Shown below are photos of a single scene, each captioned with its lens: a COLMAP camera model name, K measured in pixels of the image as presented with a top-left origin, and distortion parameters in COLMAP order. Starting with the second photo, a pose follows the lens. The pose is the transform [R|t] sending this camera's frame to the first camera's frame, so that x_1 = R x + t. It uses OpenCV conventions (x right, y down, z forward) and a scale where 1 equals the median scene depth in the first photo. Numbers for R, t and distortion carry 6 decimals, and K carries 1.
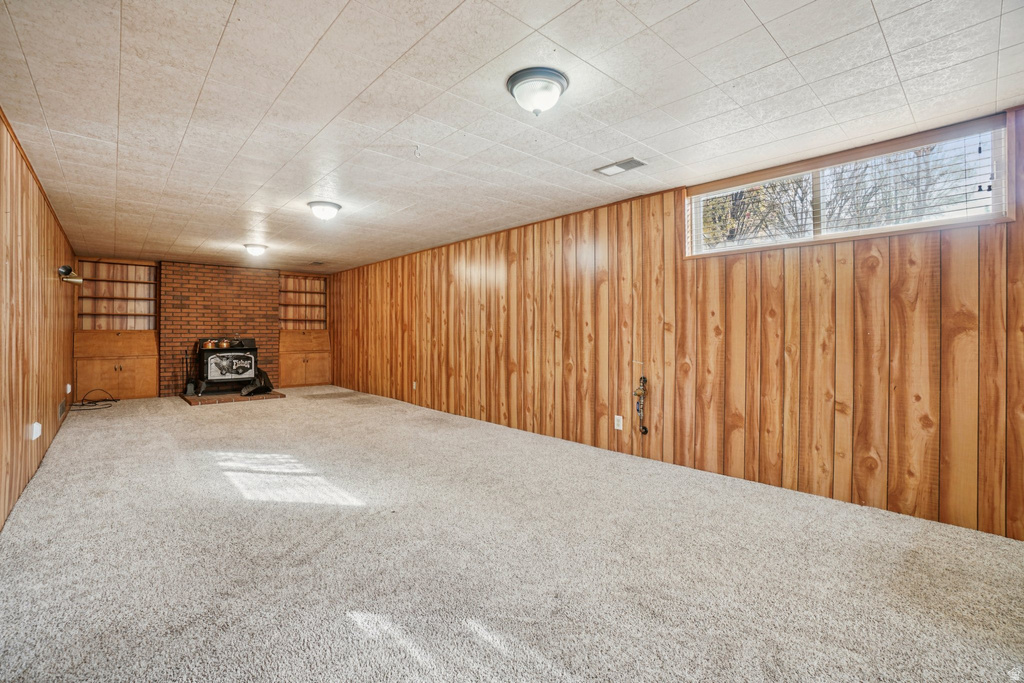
lens RADIAL K [[453.6, 0, 516.2], [0, 453.6, 334.6], [0, 0, 1]] dist [-0.031990, 0.005522]
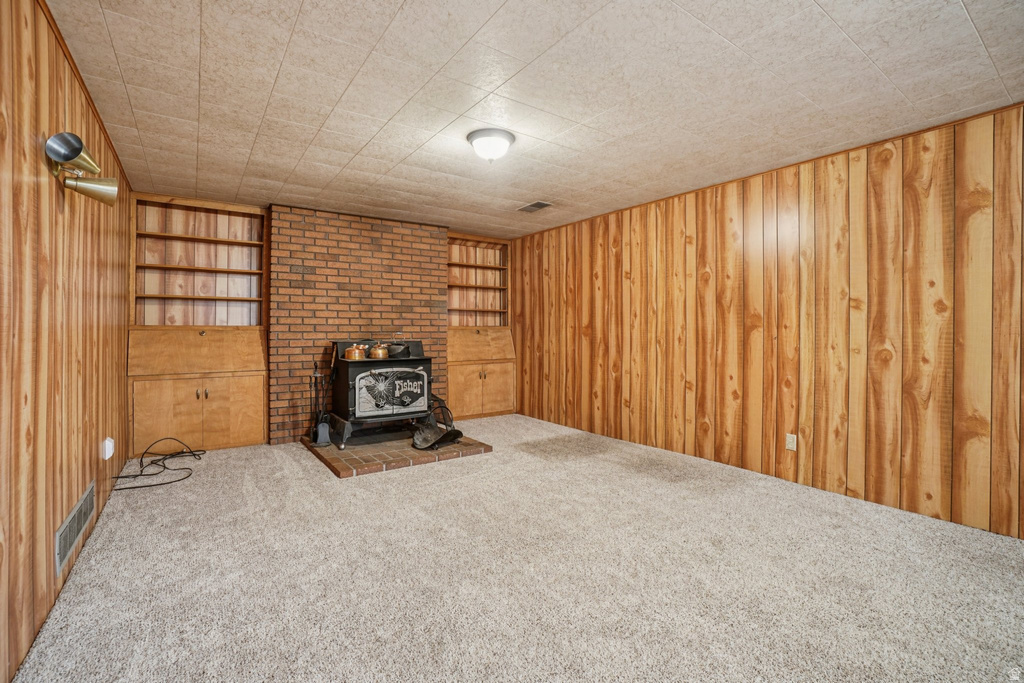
lens RADIAL K [[453.6, 0, 517.2], [0, 453.6, 335.7], [0, 0, 1]] dist [-0.031990, 0.005522]
pose [[0.994004, 0.003383, -0.109295, -0.395733], [-0.002605, 0.999970, 0.007259, -0.002503], [0.109316, -0.006930, 0.993983, 0.434155]]
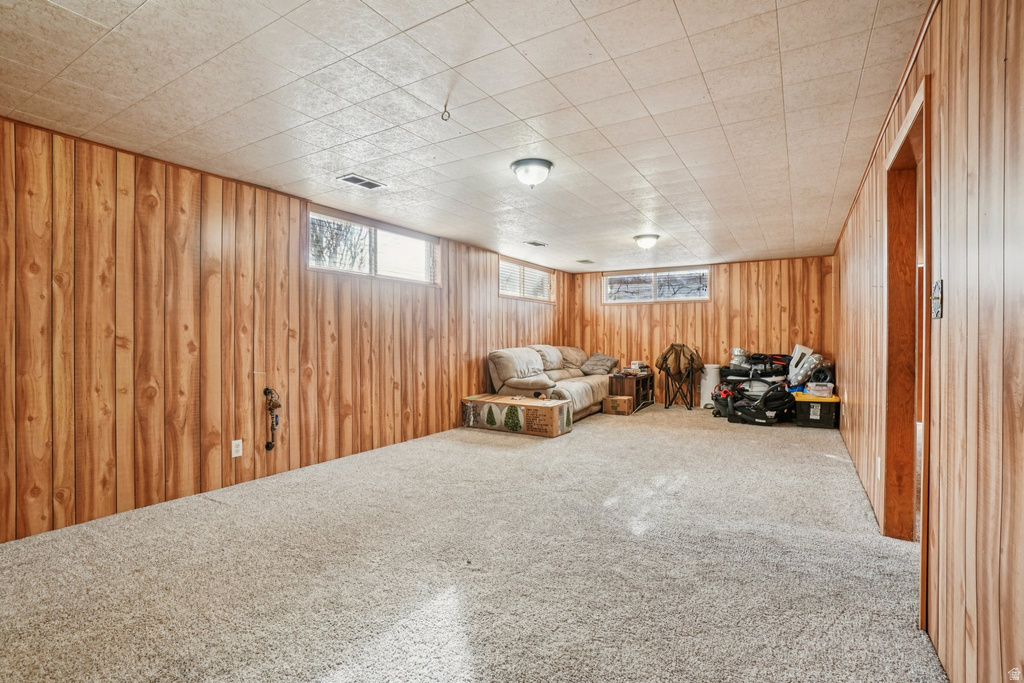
lens RADIAL K [[482.6, 0, 509.6], [0, 482.6, 338.7], [0, 0, 1]] dist [-0.030942, 0.005325]
pose [[-0.252886, -0.007153, 0.967470, -0.850698], [-0.003415, 0.999973, 0.006501, -0.014682], [-0.967490, -0.001660, -0.252904, 0.848772]]
